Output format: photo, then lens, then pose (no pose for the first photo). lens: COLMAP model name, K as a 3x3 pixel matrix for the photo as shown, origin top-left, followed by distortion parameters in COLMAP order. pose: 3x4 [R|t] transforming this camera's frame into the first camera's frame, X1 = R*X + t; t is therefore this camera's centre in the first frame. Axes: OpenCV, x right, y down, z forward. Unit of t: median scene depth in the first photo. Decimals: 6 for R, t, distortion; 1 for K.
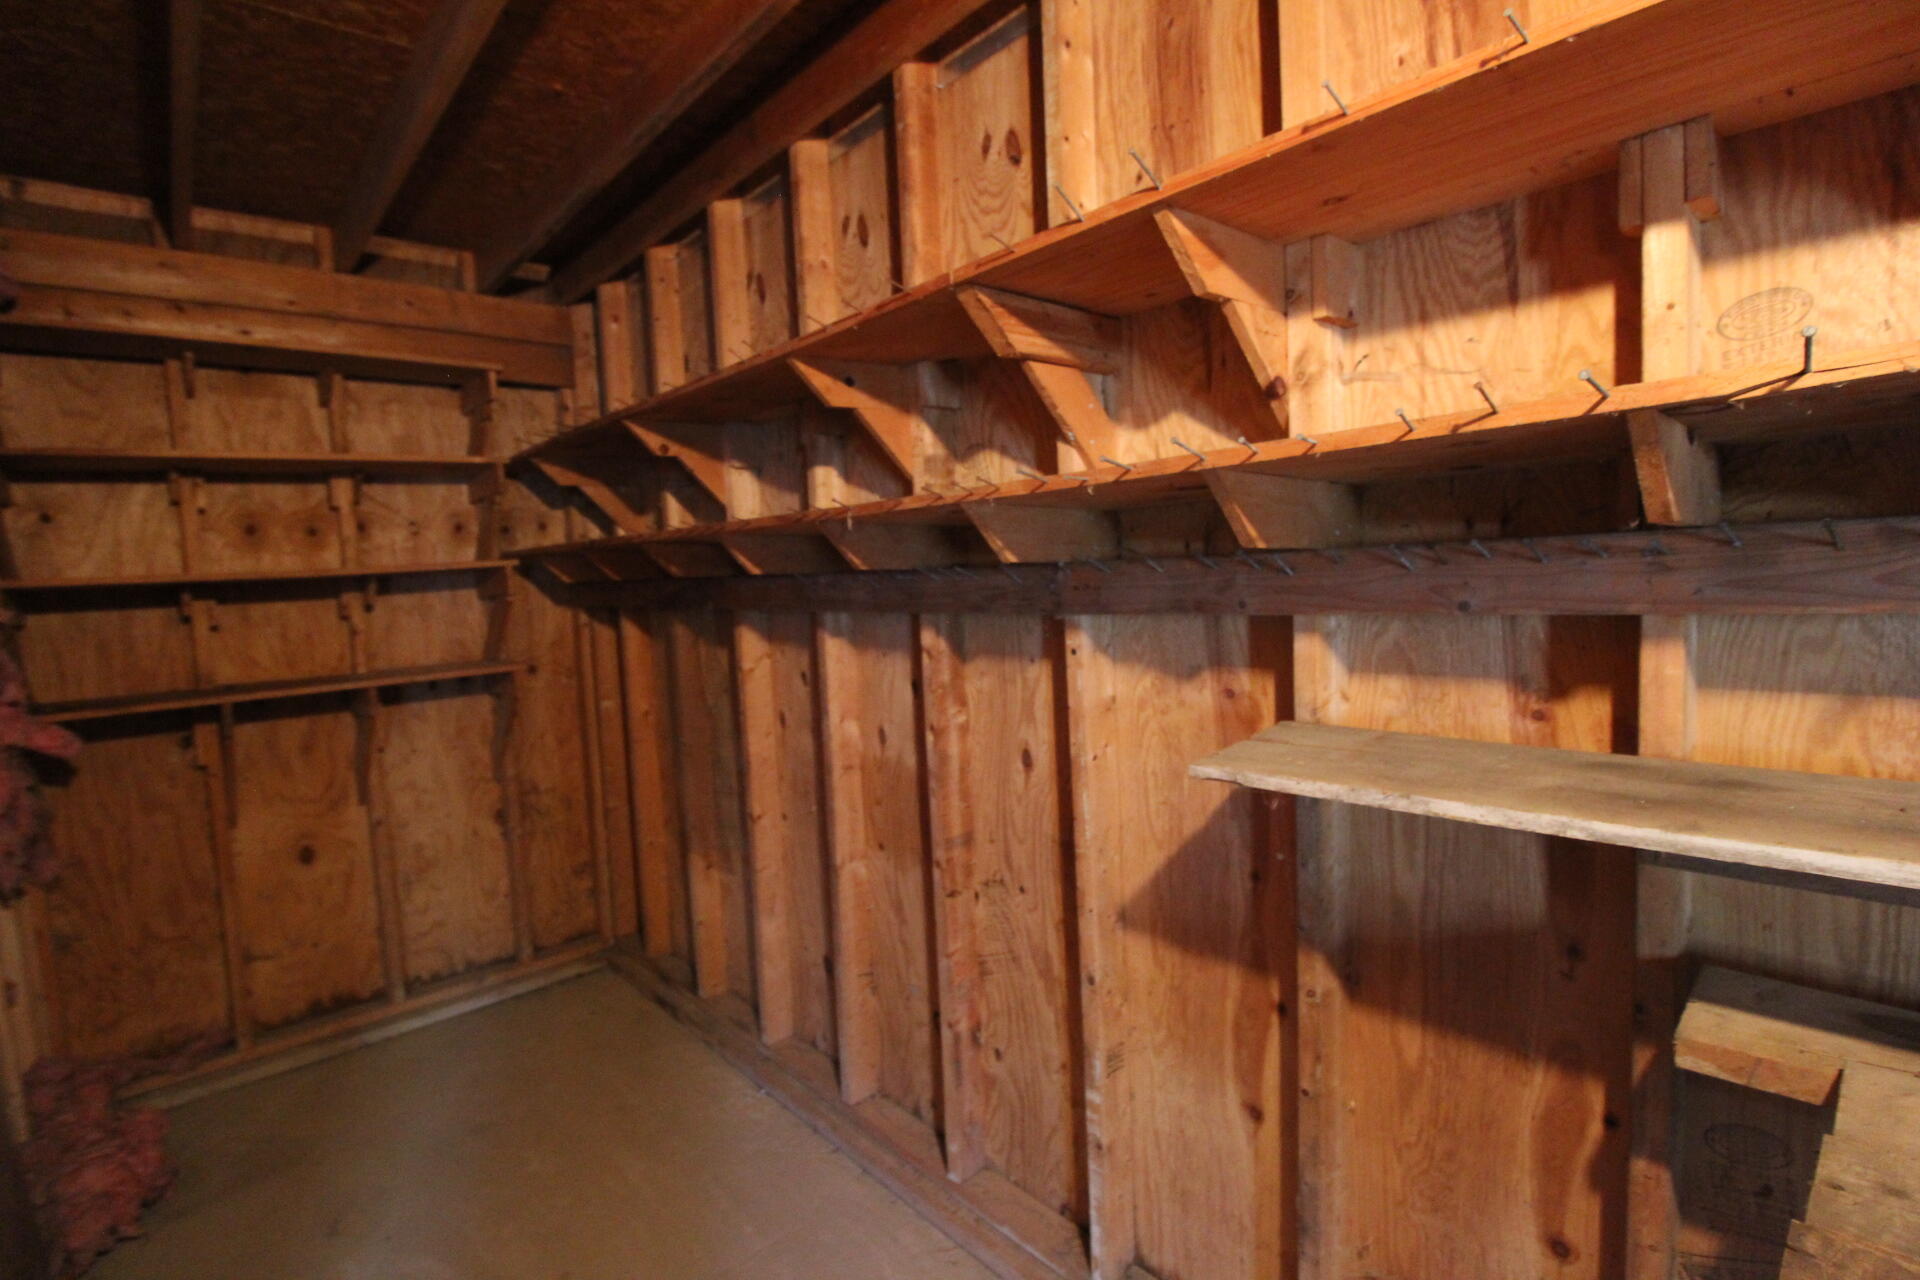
lens RADIAL K [[898.8, 0, 946.0], [0, 898.8, 623.4], [0, 0, 1]] dist [-0.001526, -0.012176]
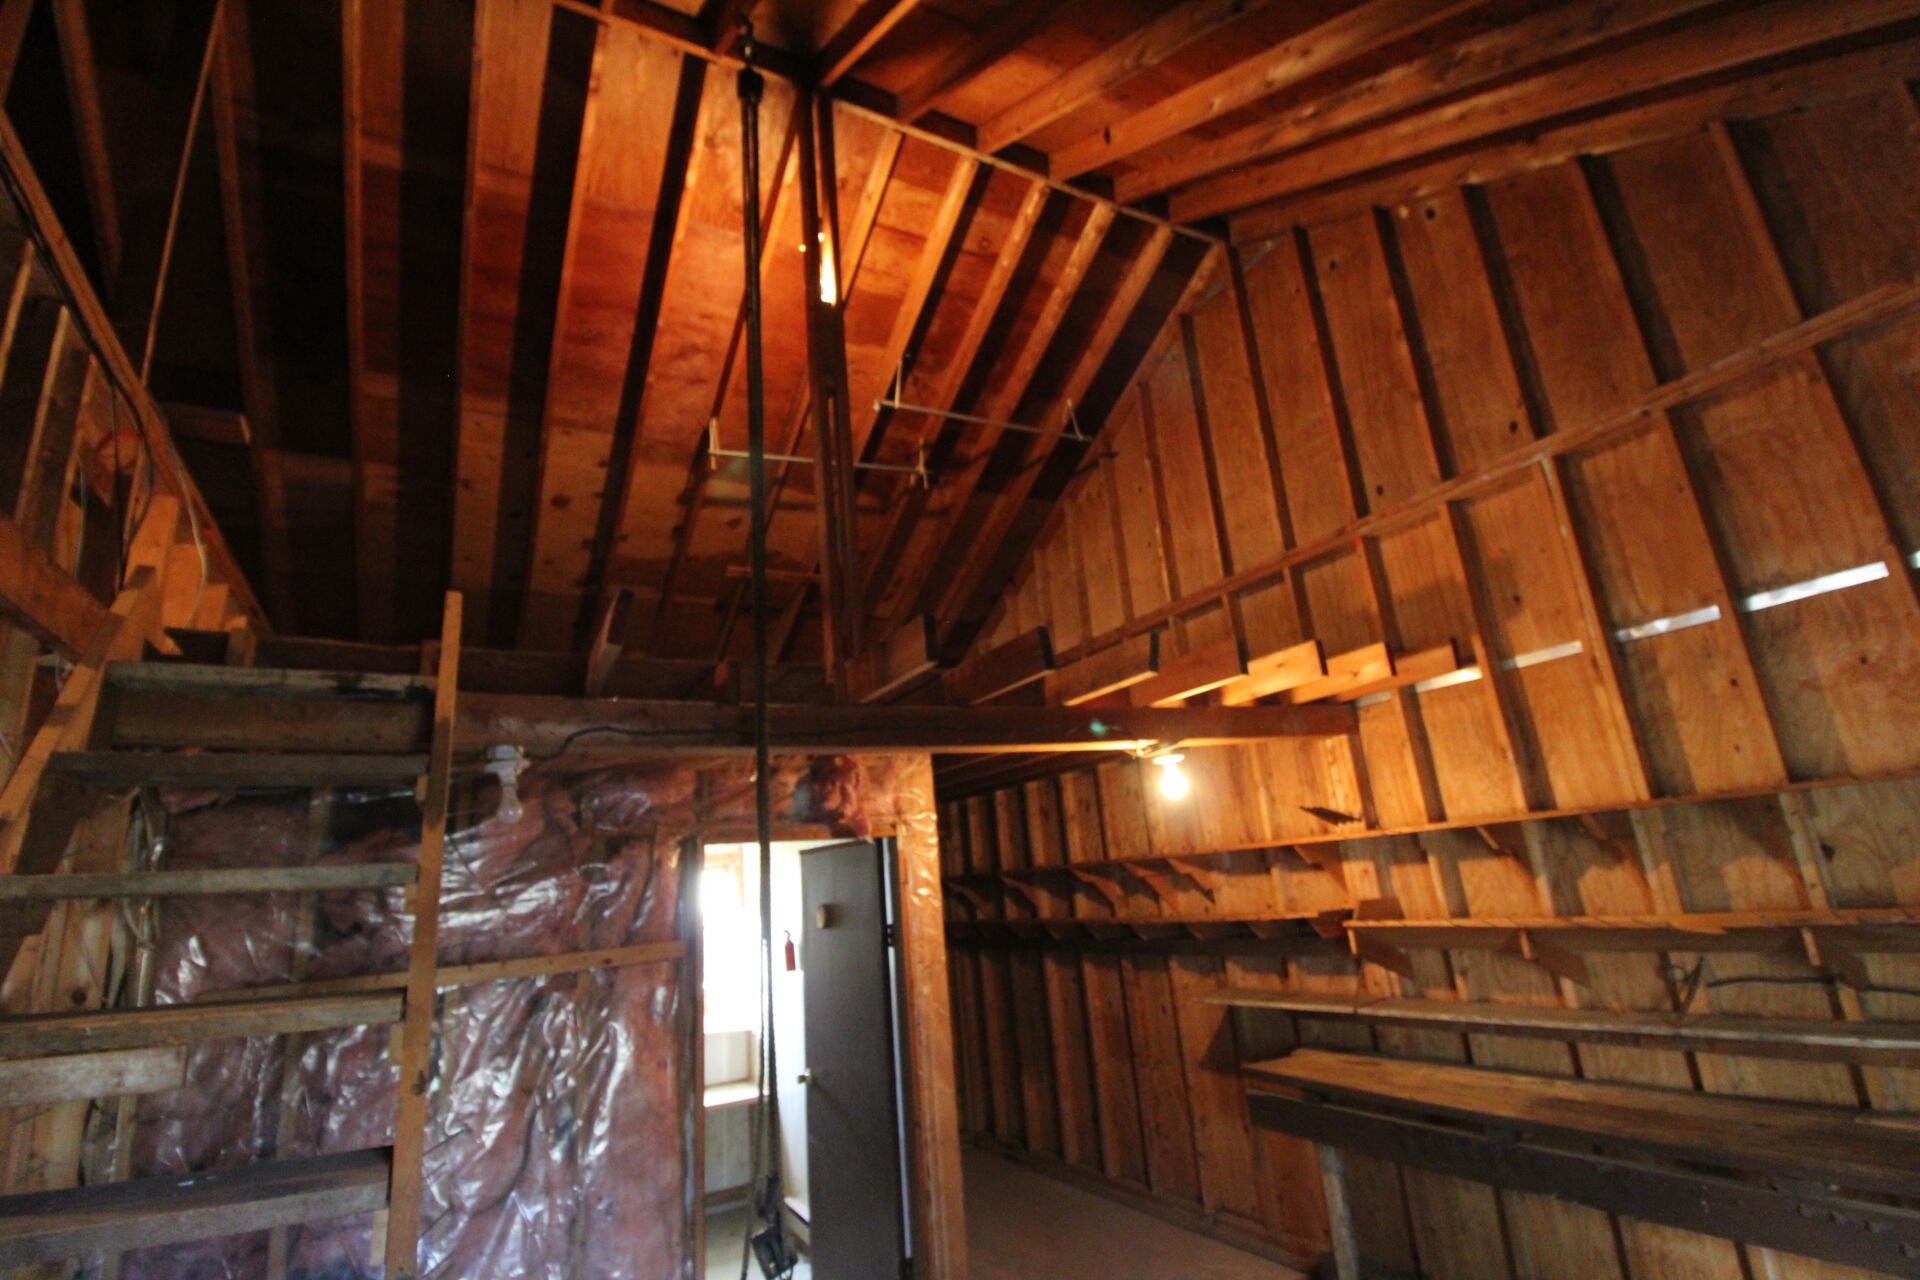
lens RADIAL K [[898.8, 0, 946.0], [0, 898.8, 623.4], [0, 0, 1]] dist [-0.001526, -0.012176]
pose [[0.974328, -0.098421, -0.202480, 0.103800], [0.027535, 0.944723, -0.326711, -0.079505], [0.223442, 0.312748, 0.923180, -1.915168]]
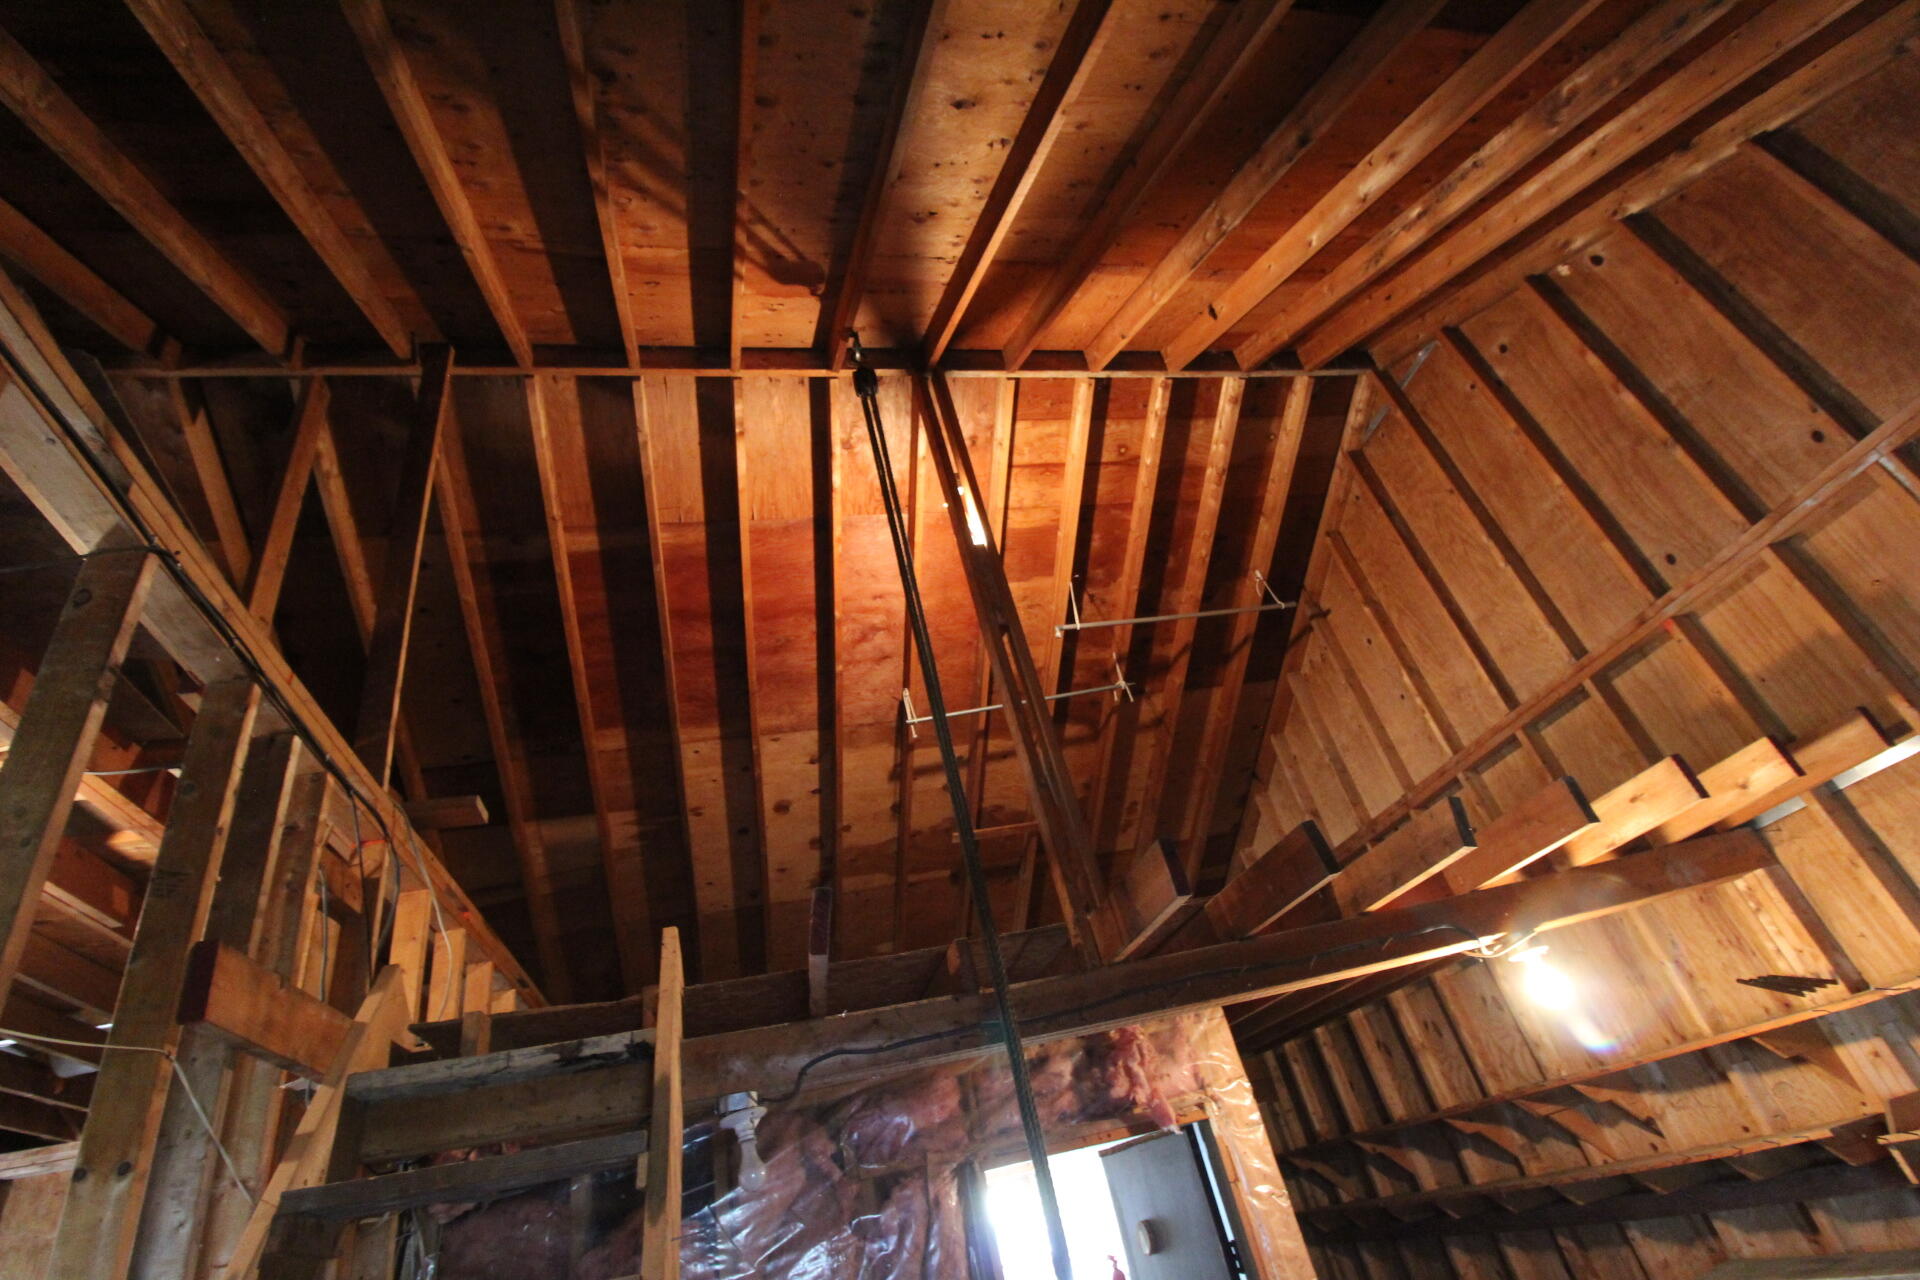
lens RADIAL K [[898.8, 0, 946.0], [0, 898.8, 623.4], [0, 0, 1]] dist [-0.001526, -0.012176]
pose [[0.840991, -0.405965, -0.357668, 0.090886], [0.140030, 0.801855, -0.580878, -0.130289], [0.522614, 0.438430, 0.731200, -1.775993]]
